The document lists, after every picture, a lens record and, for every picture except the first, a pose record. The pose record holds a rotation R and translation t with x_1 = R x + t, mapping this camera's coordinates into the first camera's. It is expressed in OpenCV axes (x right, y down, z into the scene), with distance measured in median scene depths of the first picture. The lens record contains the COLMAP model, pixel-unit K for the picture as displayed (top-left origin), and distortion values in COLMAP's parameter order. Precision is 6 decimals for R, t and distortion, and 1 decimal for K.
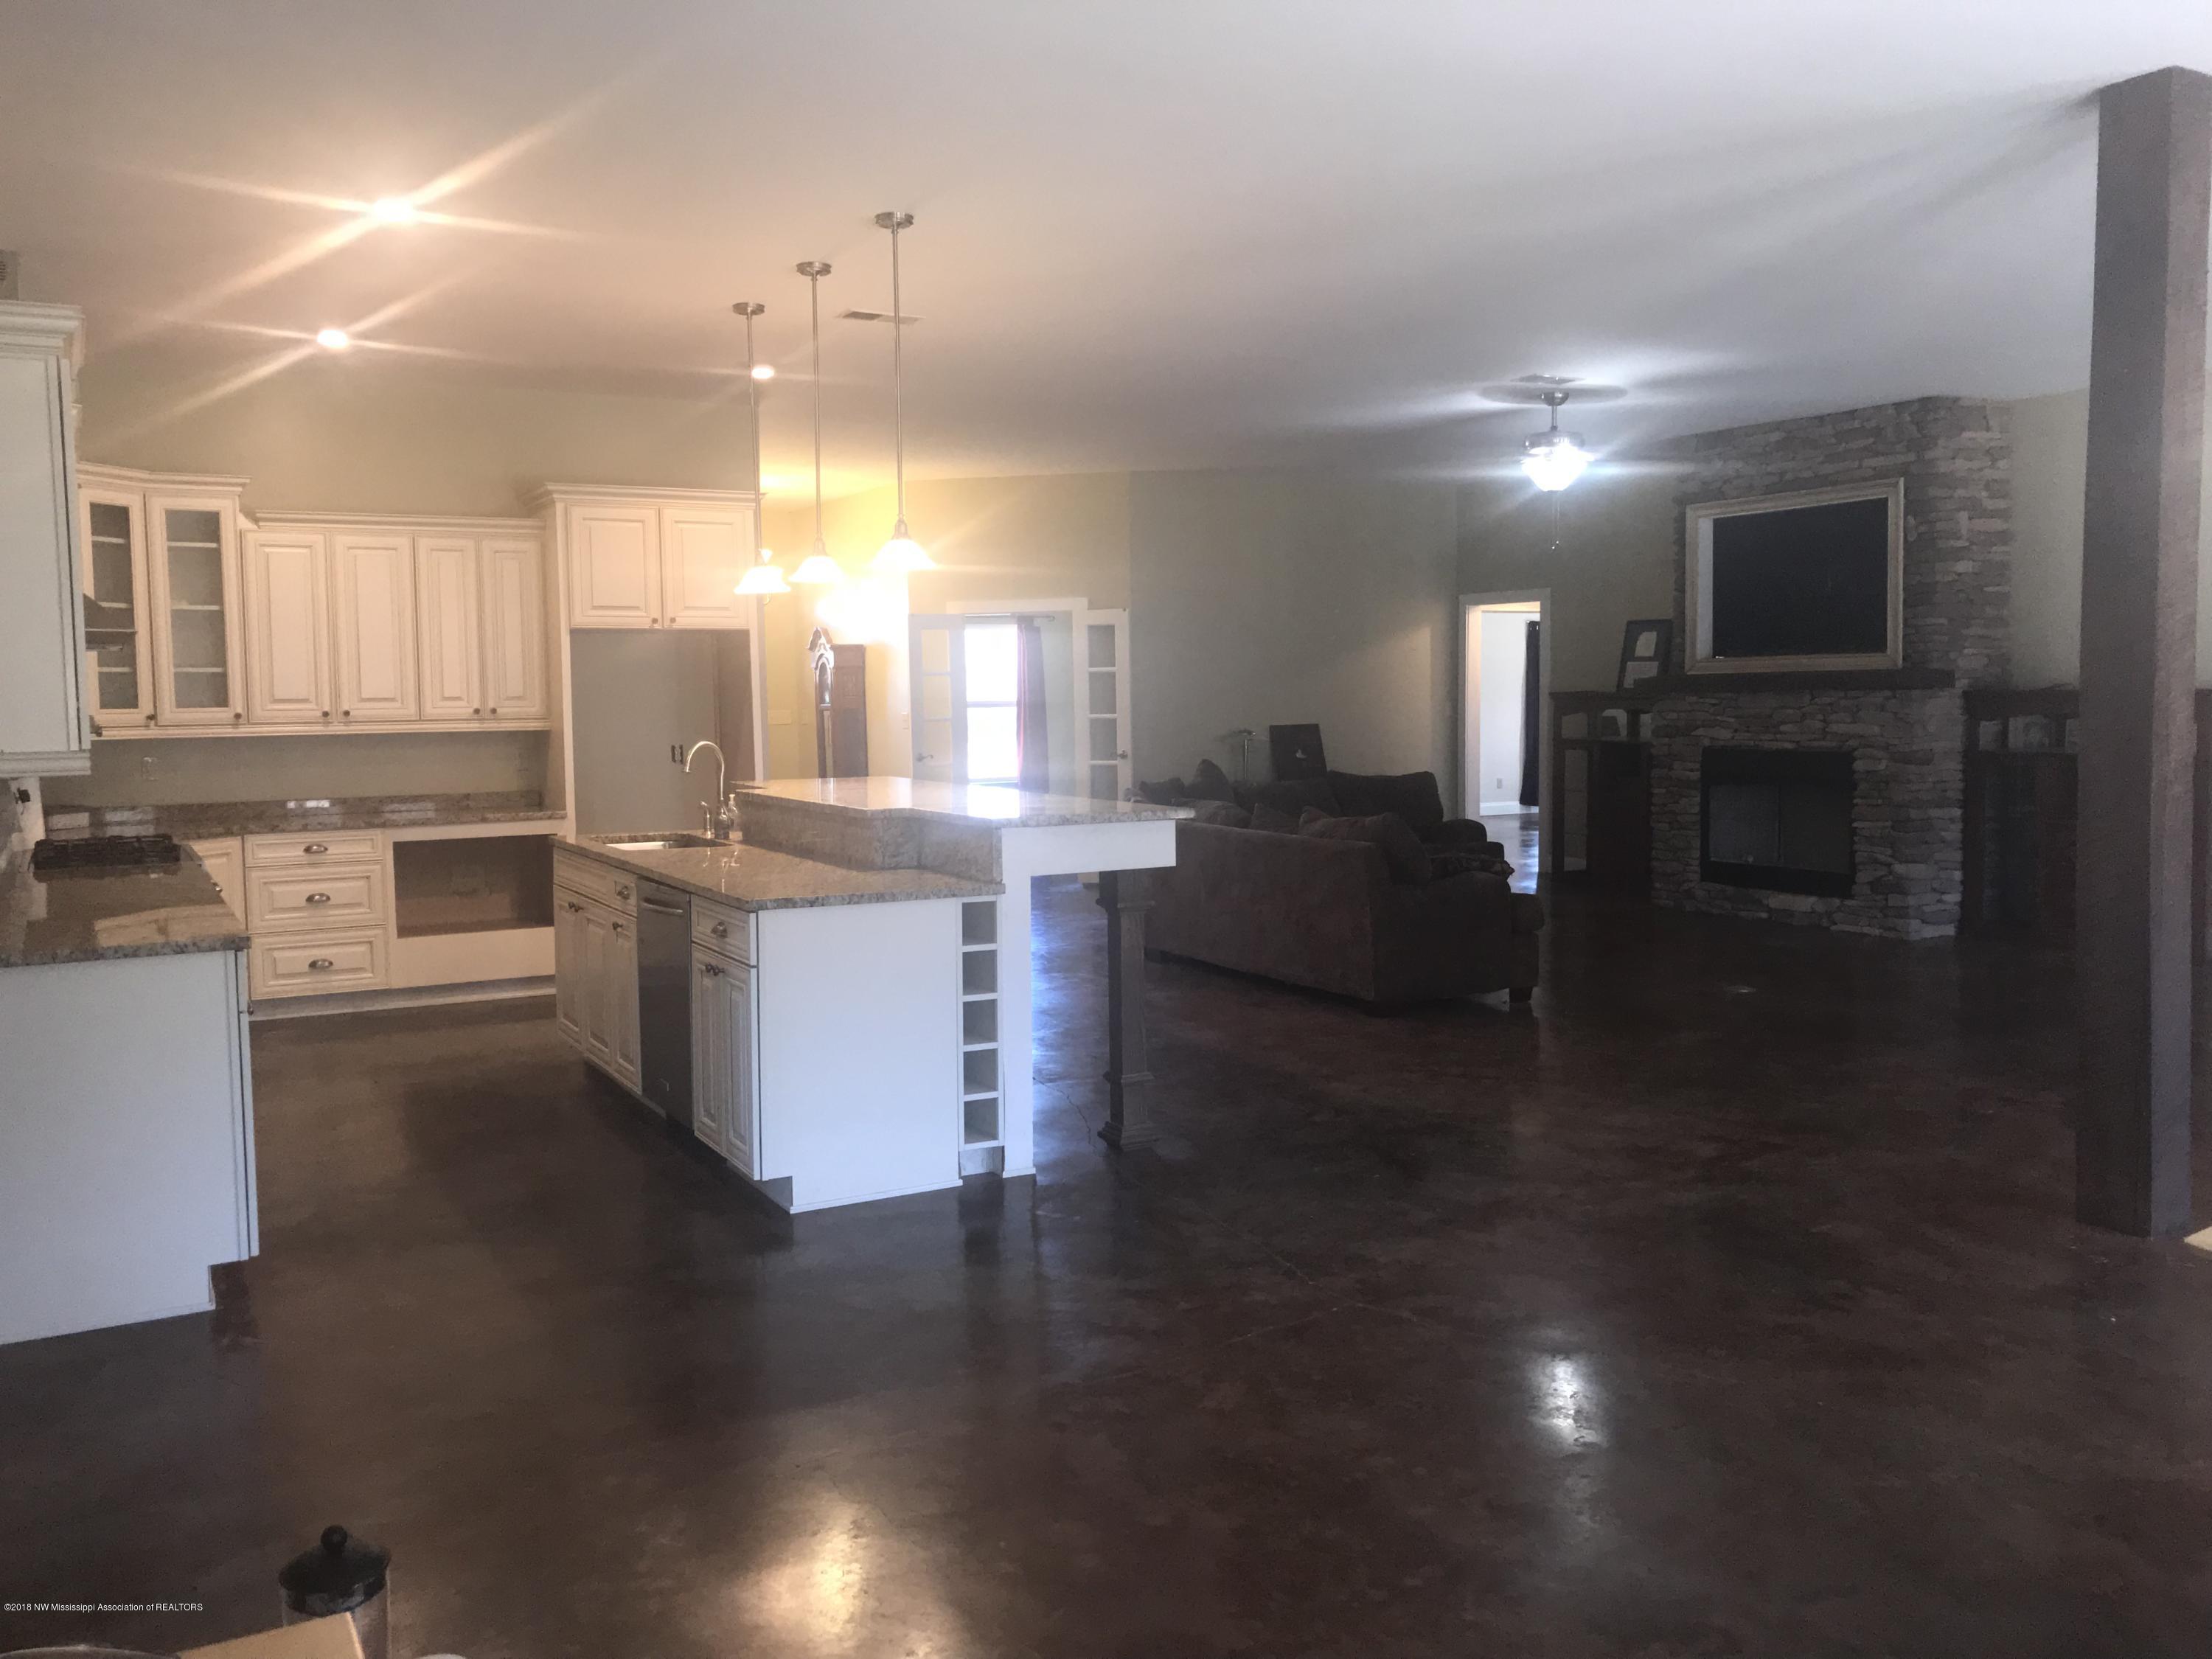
lens RADIAL K [[1800.5, 0, 1098.0], [0, 1800.5, 813.2], [0, 0, 1]] dist [0.013495, -0.006487]
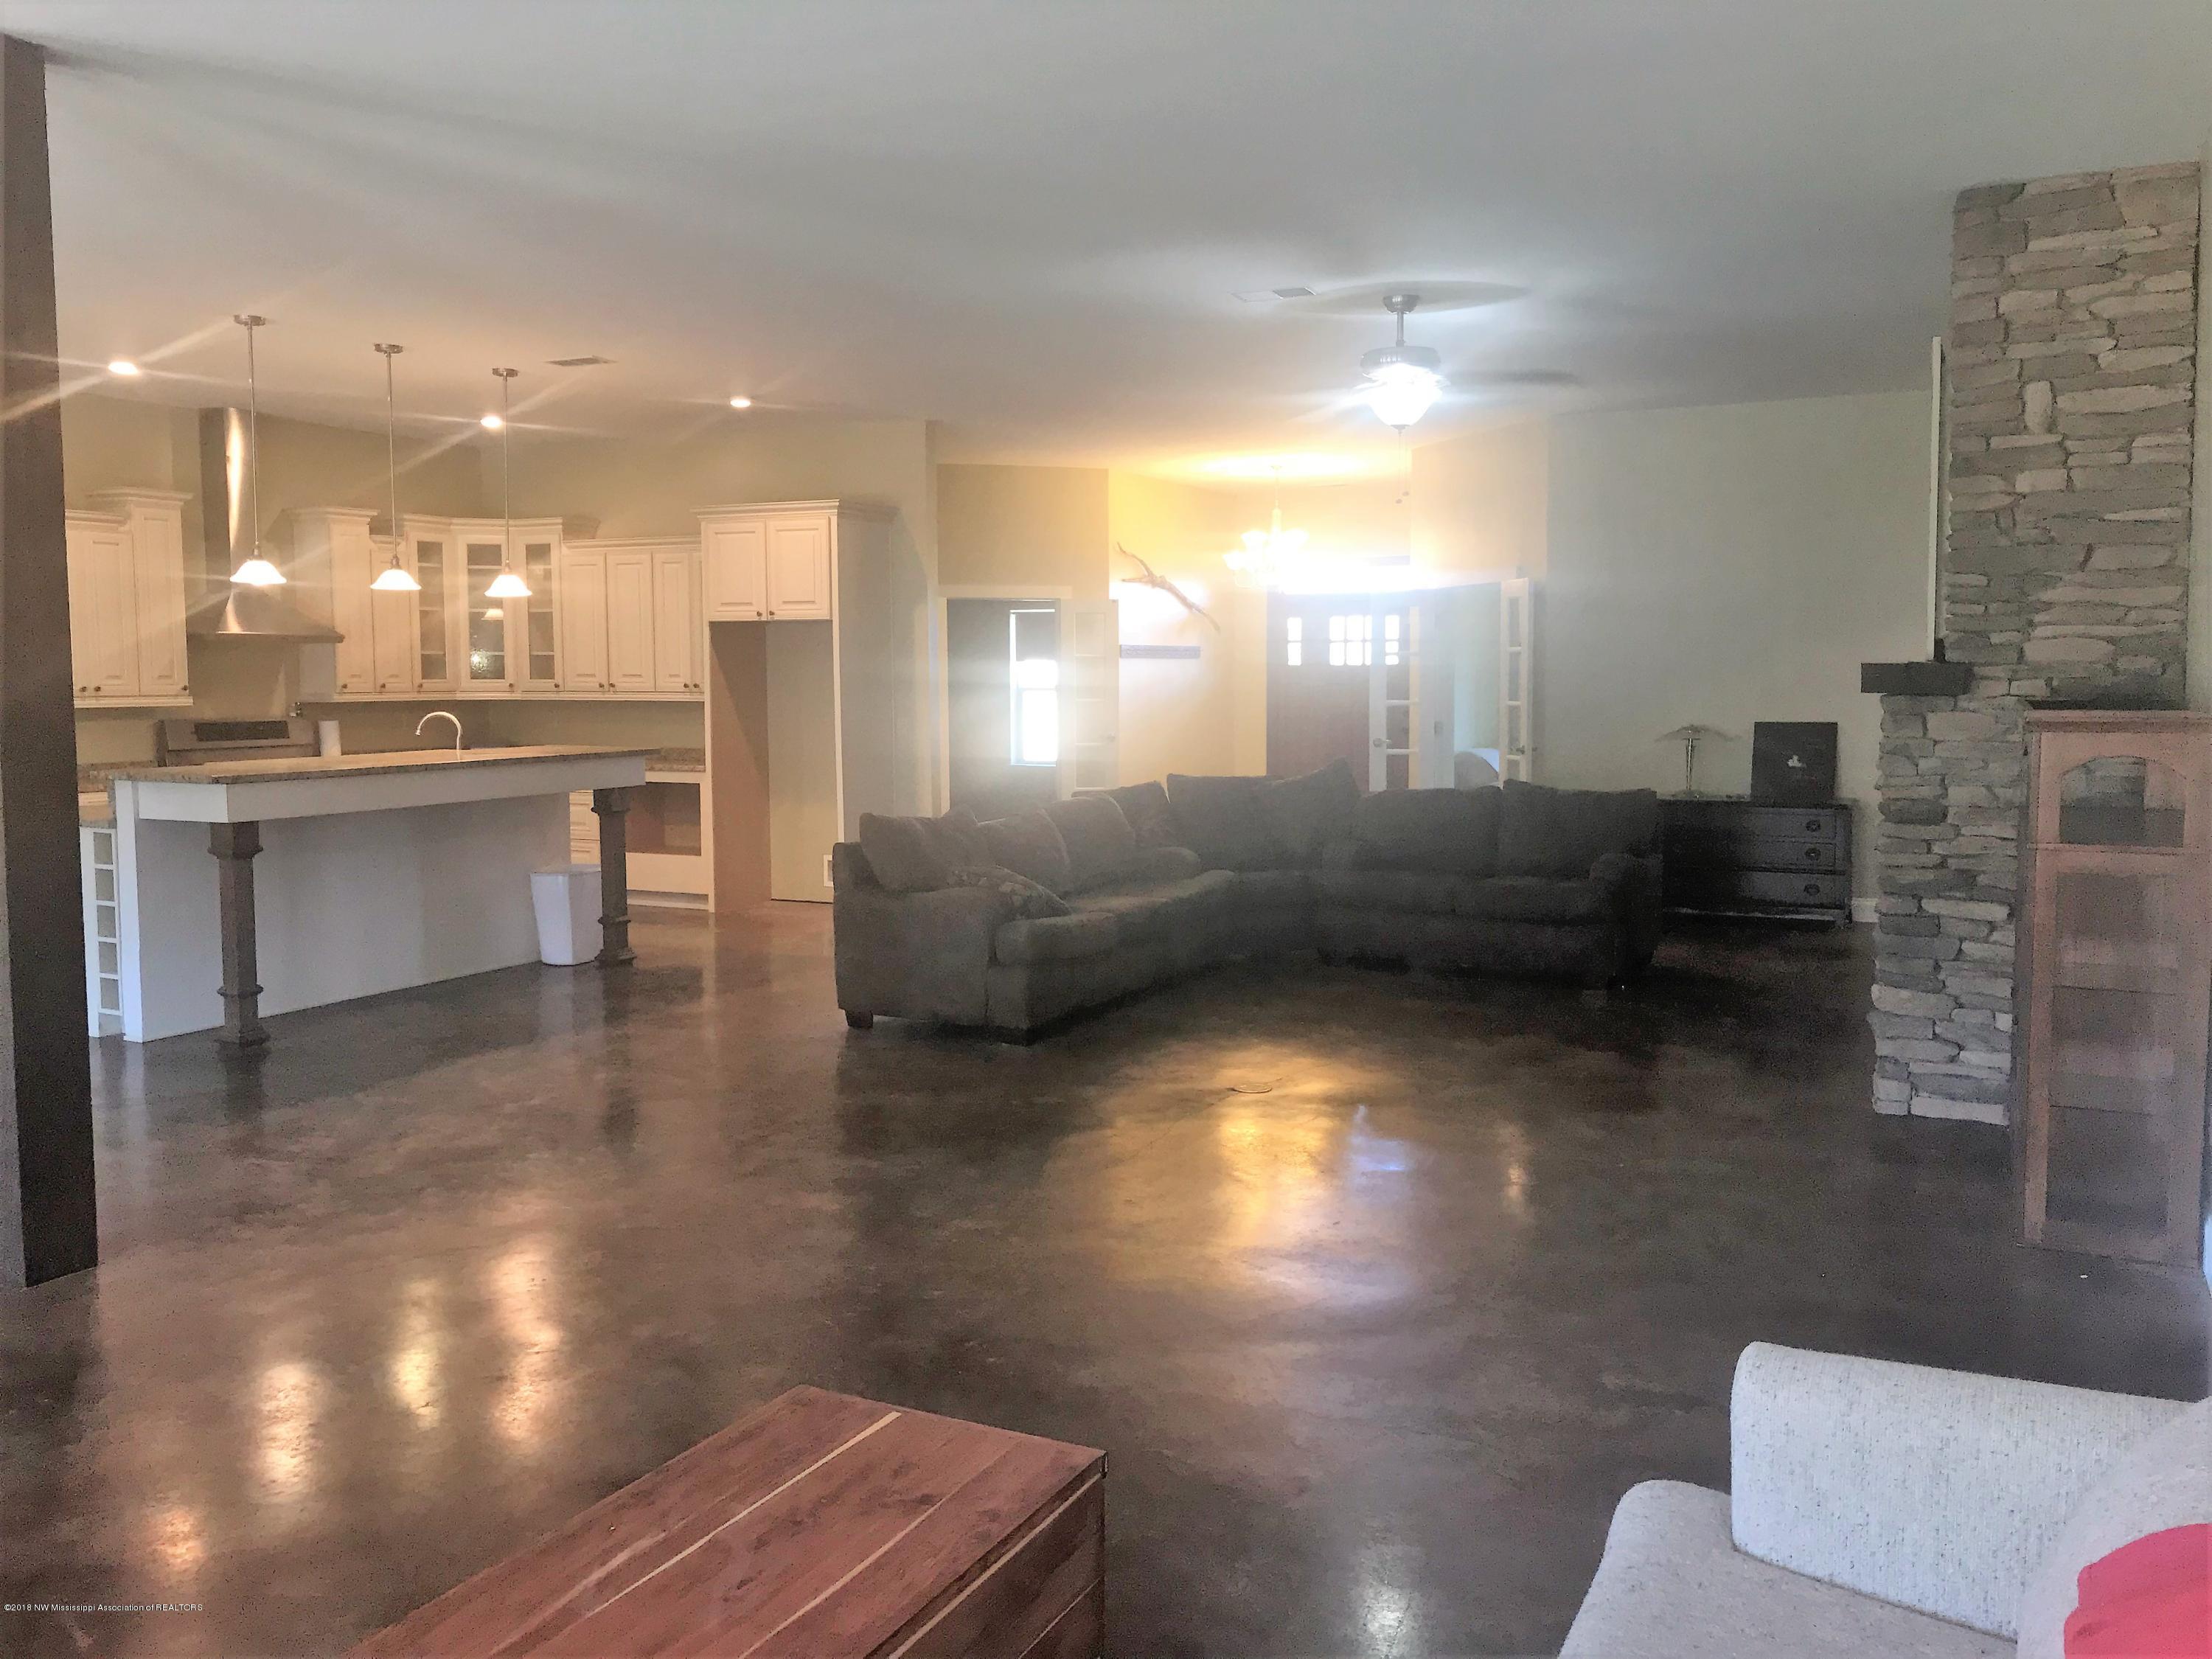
lens RADIAL K [[1800.5, 0, 1098.0], [0, 1800.5, 813.2], [0, 0, 1]] dist [0.013495, -0.006487]
pose [[0.571037, 0.077687, -0.817240, 0.776145], [-0.062169, 0.996746, 0.051311, -0.043475], [0.818567, 0.021506, 0.574008, 0.435037]]
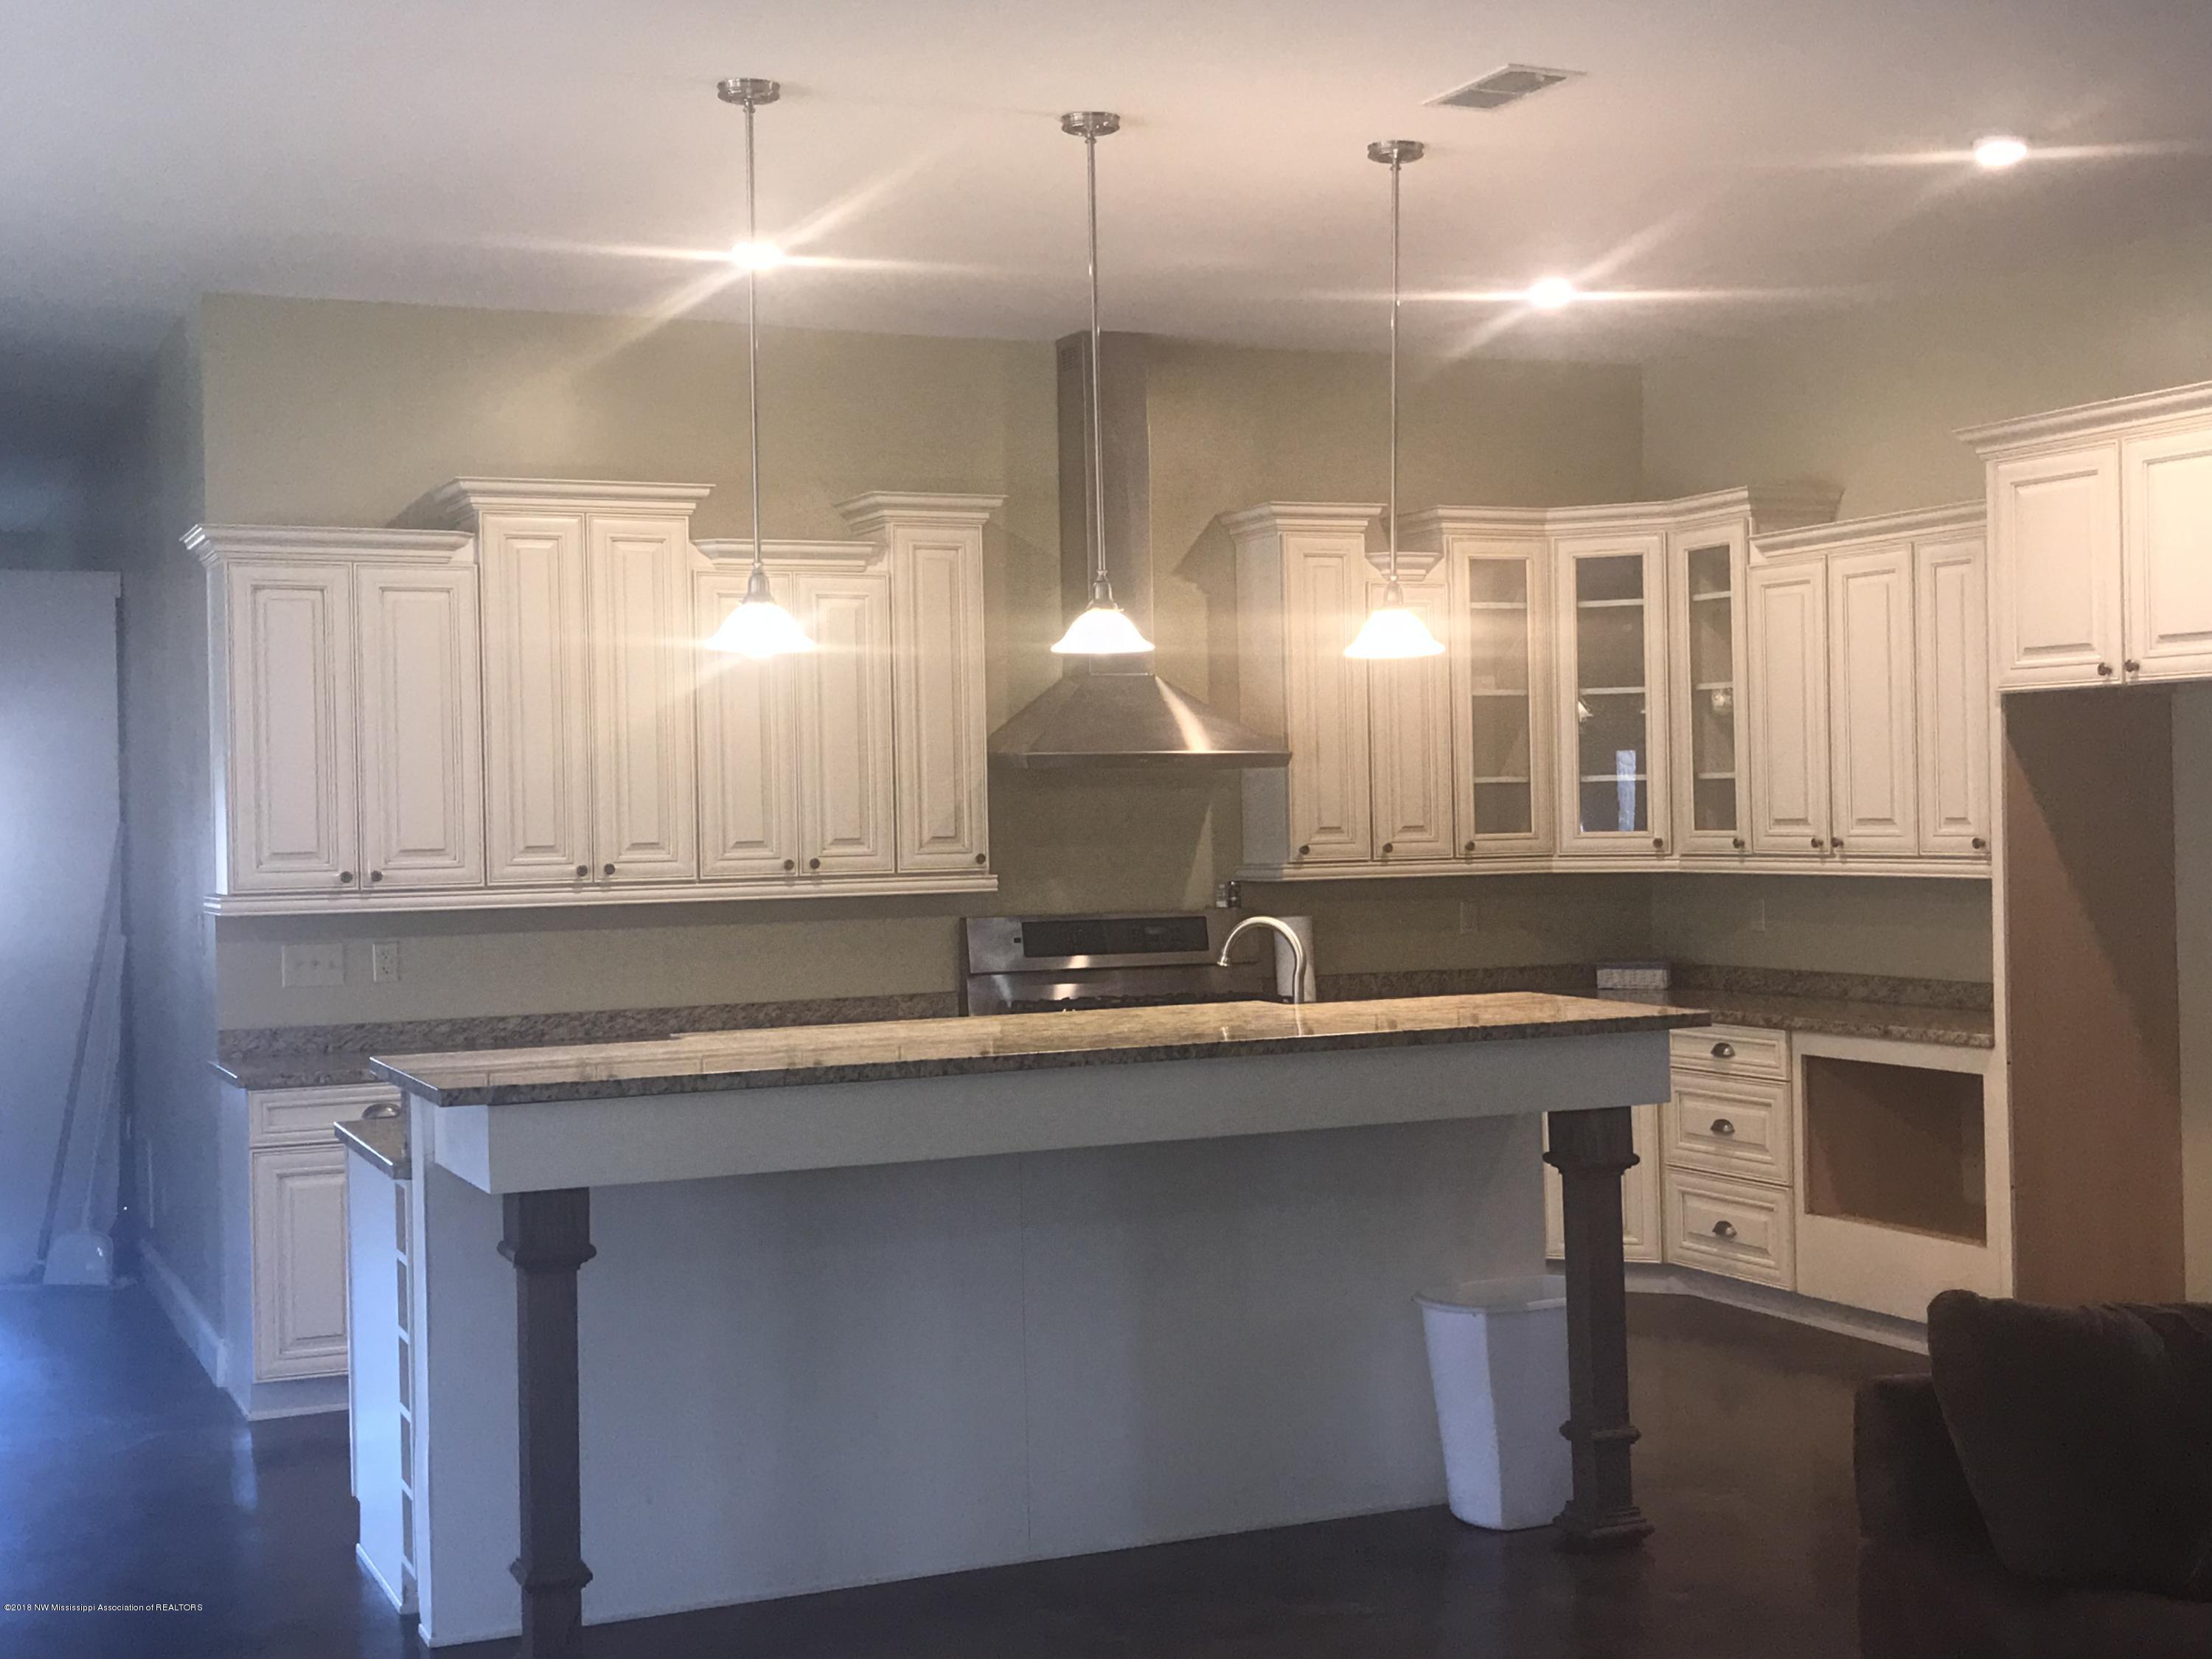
lens RADIAL K [[2800.7, 0, 1111.1], [0, 2800.7, 817.7], [0, 0, 1]] dist [0.183849, -0.708295]
pose [[-0.083195, 0.017891, -0.996373, 0.485566], [-0.046563, 0.998677, 0.021820, -0.061855], [0.995445, 0.048210, -0.082252, 0.698469]]
